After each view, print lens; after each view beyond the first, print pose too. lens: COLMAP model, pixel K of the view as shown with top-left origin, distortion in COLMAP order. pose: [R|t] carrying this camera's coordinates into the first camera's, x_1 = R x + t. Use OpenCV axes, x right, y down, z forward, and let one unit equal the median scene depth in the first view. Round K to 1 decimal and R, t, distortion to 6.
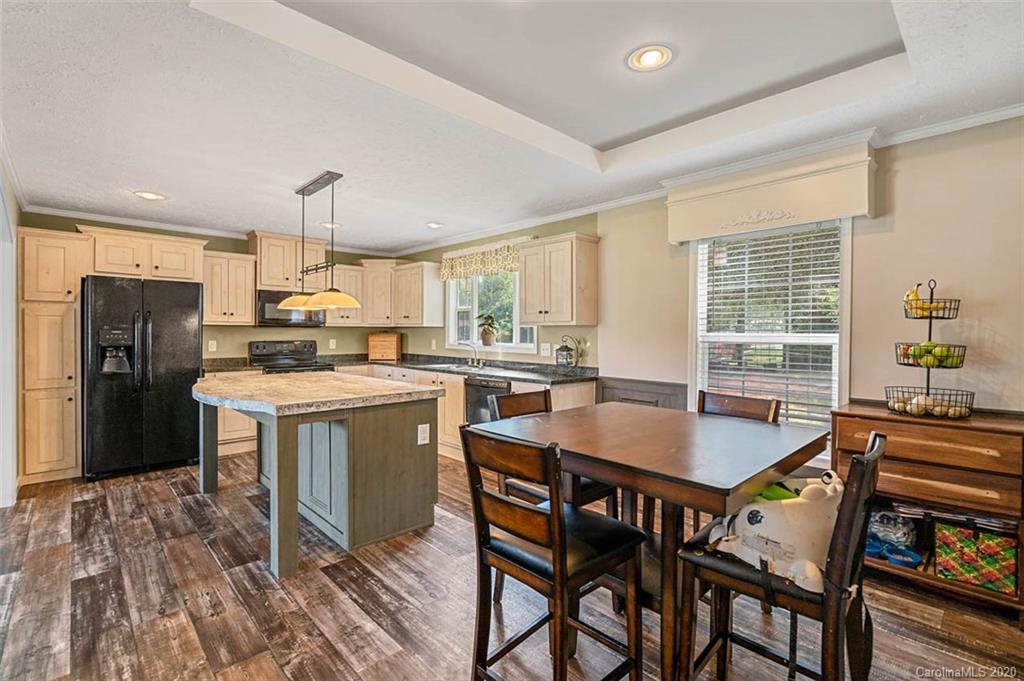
lens RADIAL K [[466.9, 0, 511.8], [0, 466.9, 334.4], [0, 0, 1]] dist [-0.007480, 0.001883]
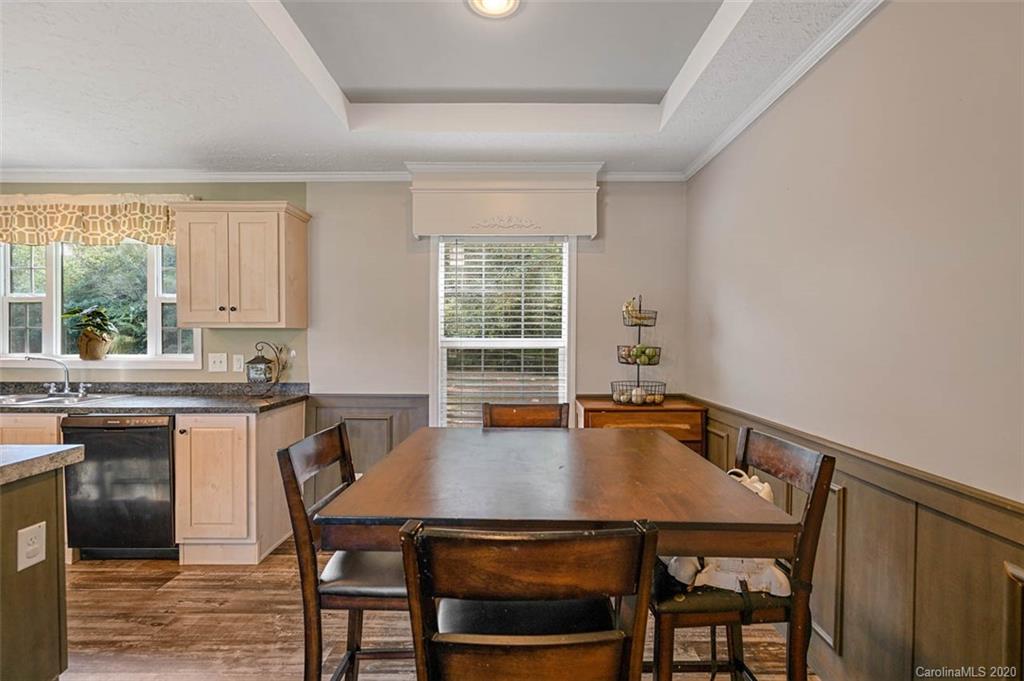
lens RADIAL K [[466.9, 0, 509.1], [0, 466.9, 340.0], [0, 0, 1]] dist [-0.007480, 0.001883]
pose [[0.688971, -0.006161, 0.724762, -0.166387], [0.005347, 0.999980, 0.003417, -0.001496], [-0.724769, 0.001521, 0.688991, 0.253929]]
